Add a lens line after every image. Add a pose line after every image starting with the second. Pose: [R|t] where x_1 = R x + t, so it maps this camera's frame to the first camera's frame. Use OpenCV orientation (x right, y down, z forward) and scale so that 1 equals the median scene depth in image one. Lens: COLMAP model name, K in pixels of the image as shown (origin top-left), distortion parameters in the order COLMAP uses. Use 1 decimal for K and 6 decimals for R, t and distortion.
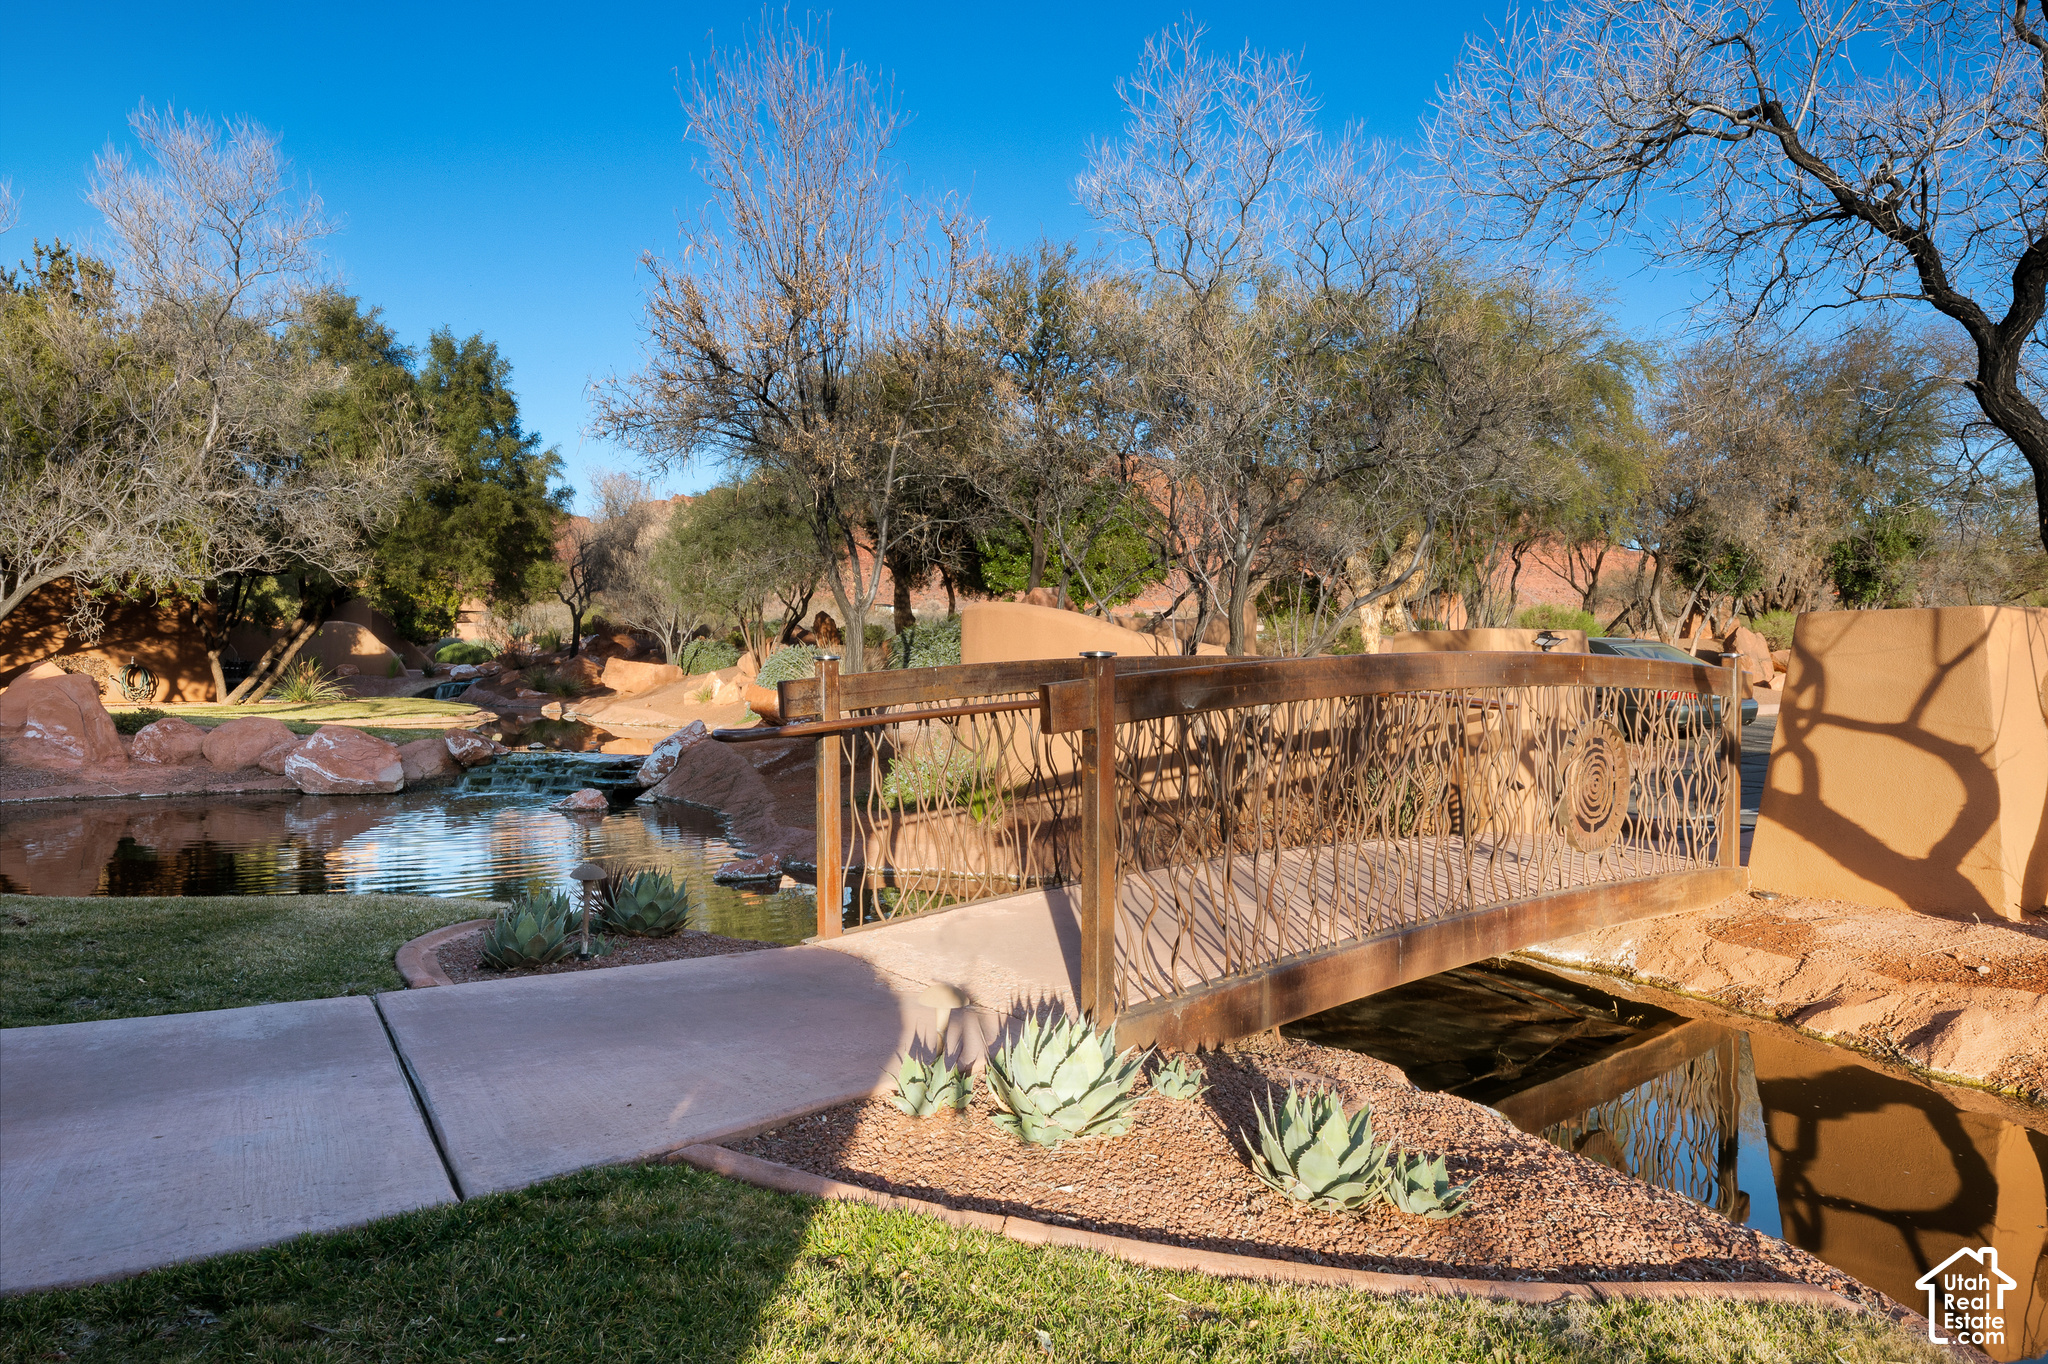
lens RADIAL K [[1249.0, 0, 1023.9], [0, 1249.0, 681.7], [0, 0, 1]] dist [-0.004039, -0.003892]
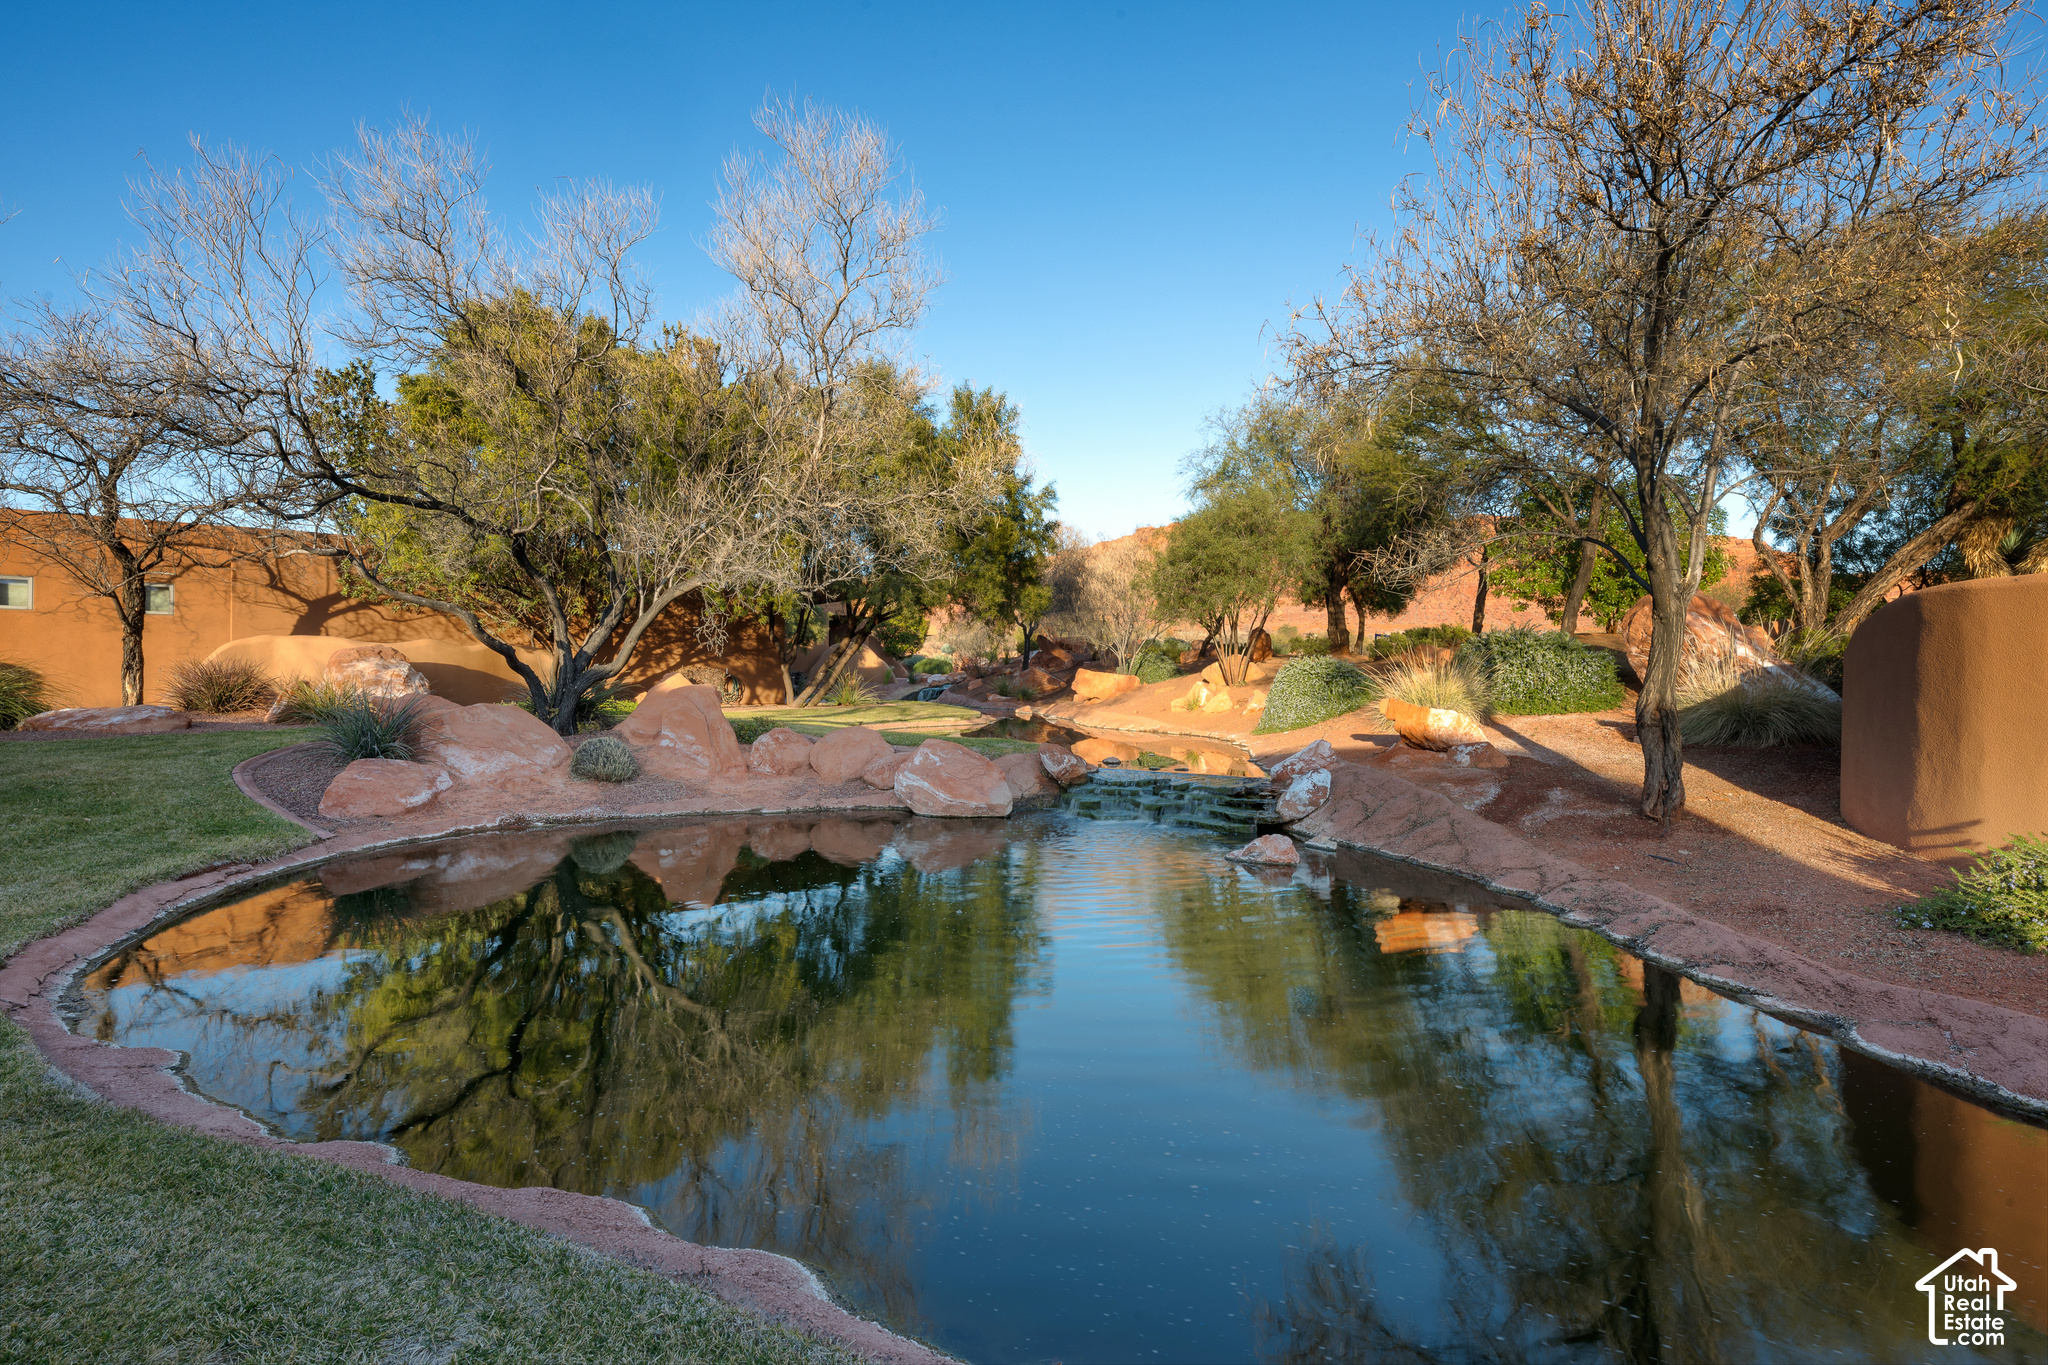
lens RADIAL K [[923.9, 0, 1024.9], [0, 923.9, 681.6], [0, 0, 1]] dist [0.000891, -0.000050]
pose [[0.958254, 0.001572, -0.285914, -0.168073], [-0.003134, 0.999983, -0.005003, -0.003509], [0.285901, 0.005690, 0.958242, 0.200890]]
